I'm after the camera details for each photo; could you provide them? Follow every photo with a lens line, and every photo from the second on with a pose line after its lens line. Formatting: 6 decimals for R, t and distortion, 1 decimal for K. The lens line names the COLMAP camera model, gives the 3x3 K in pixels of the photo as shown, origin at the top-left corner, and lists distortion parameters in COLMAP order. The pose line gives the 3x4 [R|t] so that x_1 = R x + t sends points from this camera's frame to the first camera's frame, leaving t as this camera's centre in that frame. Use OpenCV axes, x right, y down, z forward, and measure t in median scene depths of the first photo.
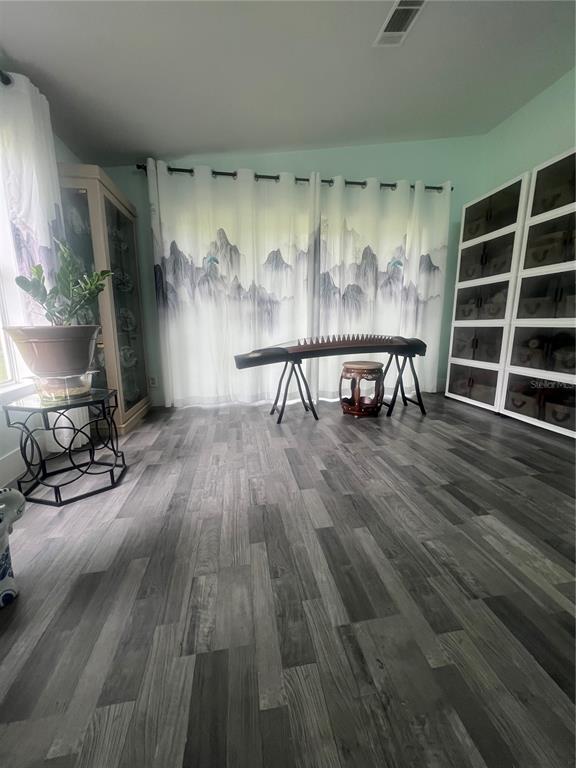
lens RADIAL K [[307.3, 0, 290.4], [0, 307.3, 381.6], [0, 0, 1]] dist [0.000401, -0.000017]
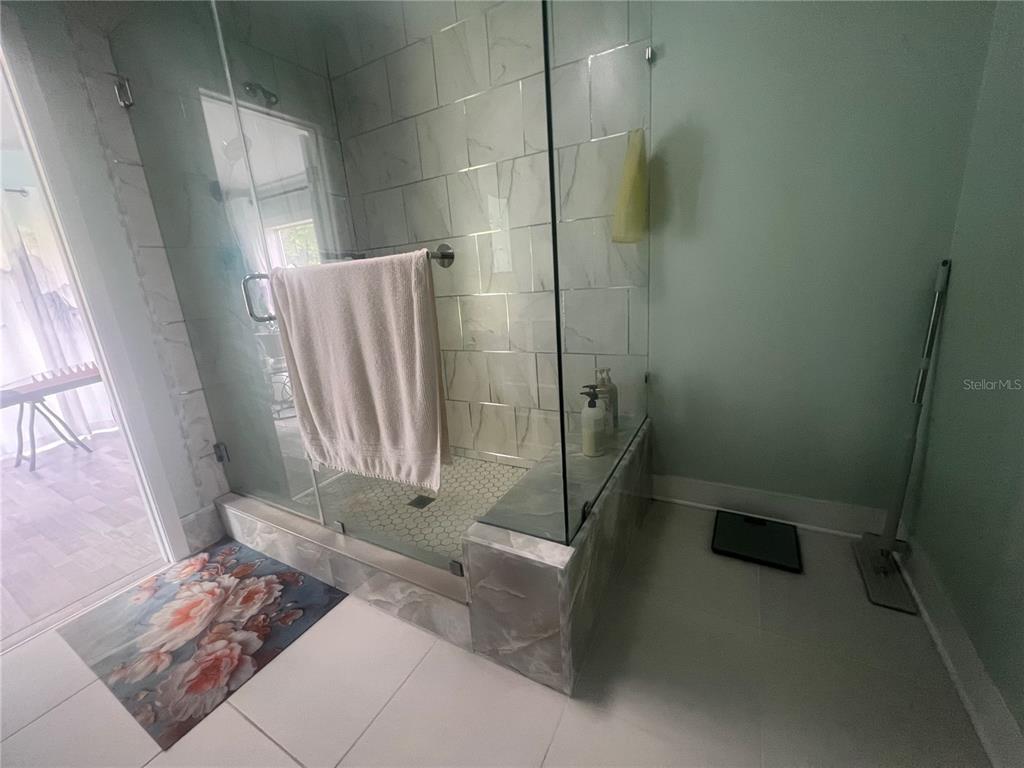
lens RADIAL K [[411.3, 0, 509.7], [0, 411.3, 381.2], [0, 0, 1]] dist [-0.000897, 0.000407]
pose [[0.636755, -0.237996, 0.733417, 0.027462], [0.216159, 0.968130, 0.126492, 0.024415], [-0.740147, 0.077991, 0.667907, -0.745049]]
